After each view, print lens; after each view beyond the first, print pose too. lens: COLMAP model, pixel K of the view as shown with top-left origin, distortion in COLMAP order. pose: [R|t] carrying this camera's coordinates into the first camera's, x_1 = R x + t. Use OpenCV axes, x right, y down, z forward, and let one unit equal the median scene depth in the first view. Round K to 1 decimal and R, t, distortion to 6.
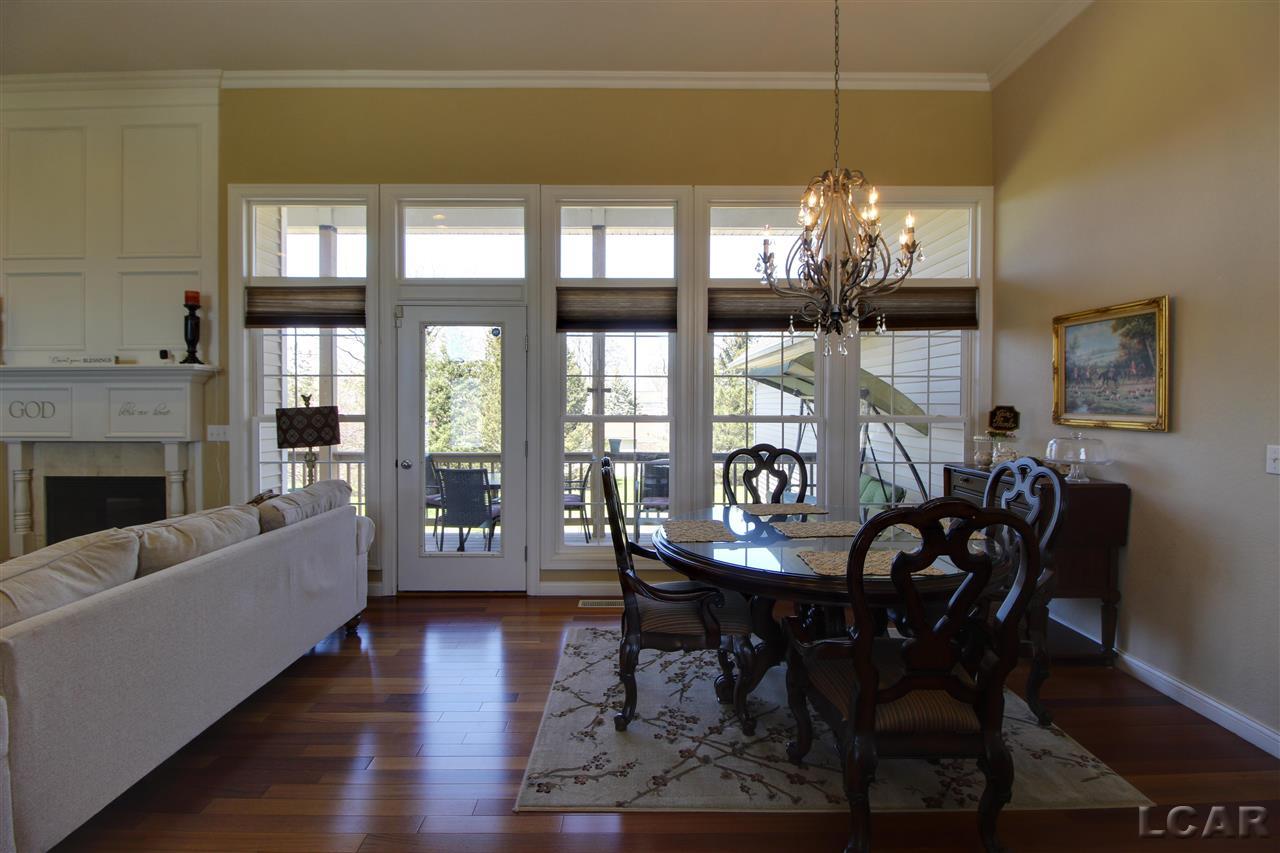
lens RADIAL K [[600.5, 0, 641.2], [0, 600.5, 419.2], [0, 0, 1]] dist [-0.001972, 0.000227]
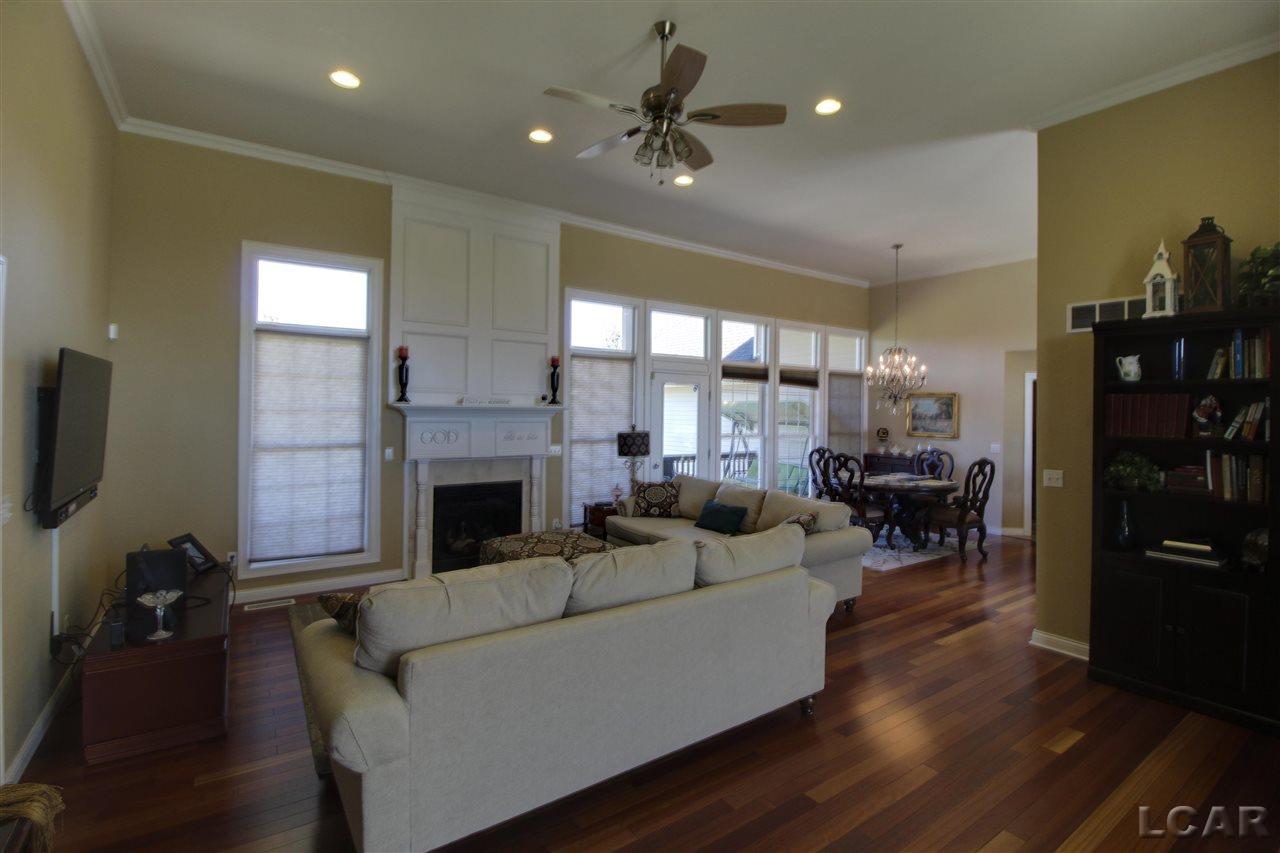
lens RADIAL K [[600.5, 0, 640.2], [0, 600.5, 425.9], [0, 0, 1]] dist [-0.001972, 0.000227]
pose [[0.816687, -0.004845, 0.577060, -1.434727], [0.014498, 0.999821, -0.012125, -0.018248], [-0.576898, 0.018268, 0.816612, -0.349260]]
